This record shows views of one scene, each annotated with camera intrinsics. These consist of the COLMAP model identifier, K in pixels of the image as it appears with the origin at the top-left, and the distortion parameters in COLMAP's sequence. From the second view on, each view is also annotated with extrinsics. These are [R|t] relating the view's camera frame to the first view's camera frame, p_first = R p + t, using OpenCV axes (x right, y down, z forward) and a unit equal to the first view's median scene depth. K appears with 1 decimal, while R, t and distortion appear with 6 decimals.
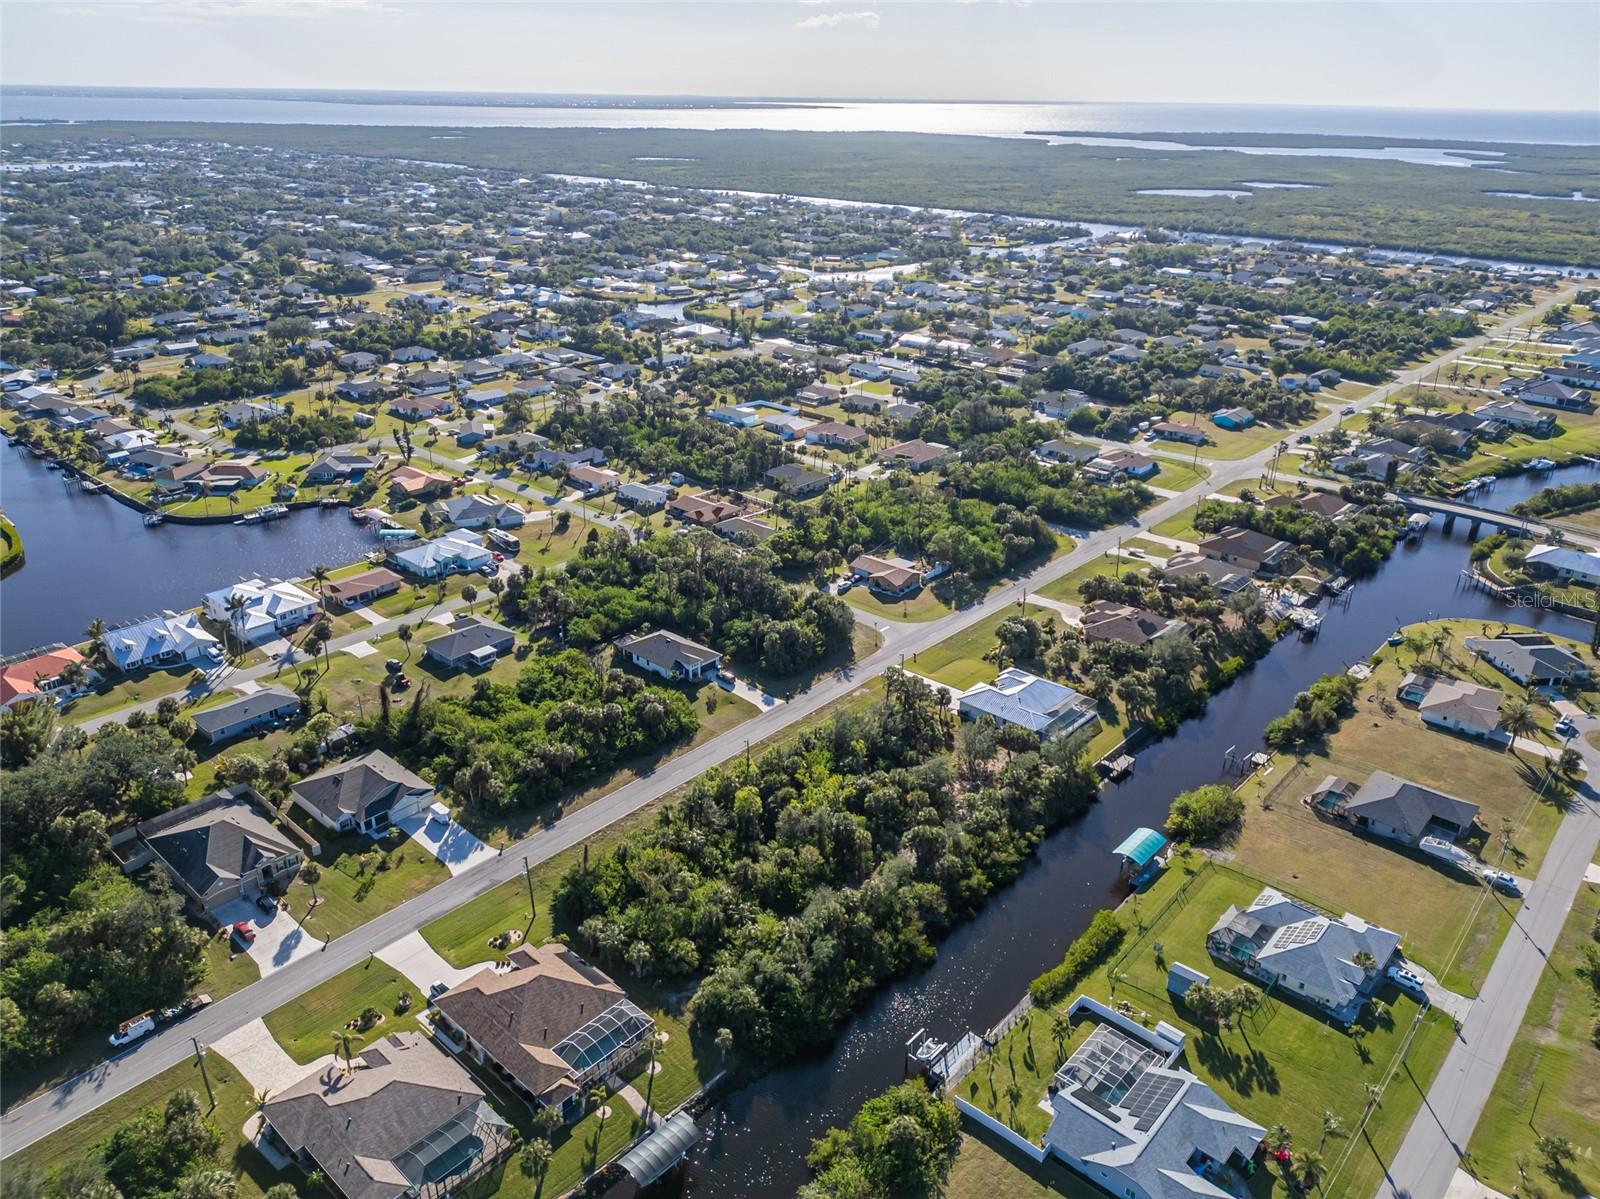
lens RADIAL K [[1129.7, 0, 798.7], [0, 1129.7, 602.2], [0, 0, 1]] dist [0.070917, -0.091944]
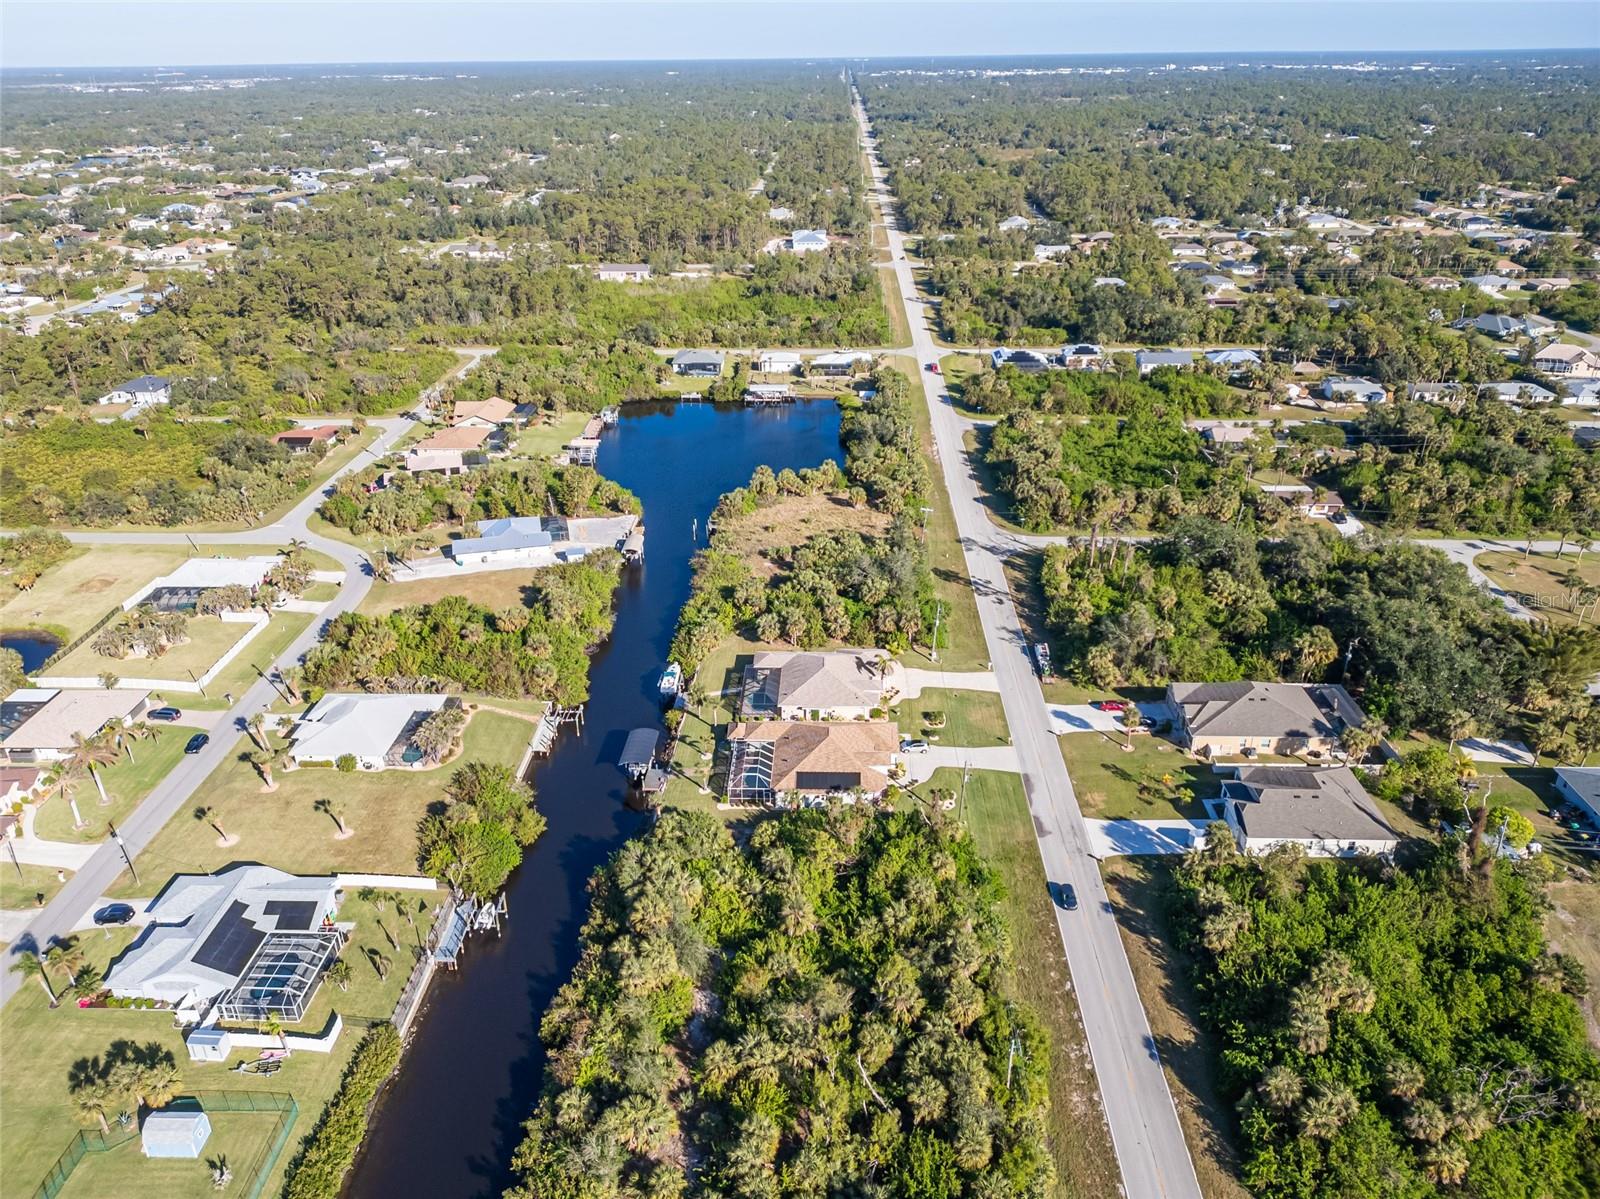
lens RADIAL K [[1129.7, 0, 798.7], [0, 1129.7, 602.2], [0, 0, 1]] dist [0.070917, -0.091944]
pose [[-0.767650, 0.272892, -0.579865, 0.267195], [-0.262104, 0.691991, 0.672644, -0.331401], [0.584821, 0.668340, -0.459680, 0.966057]]
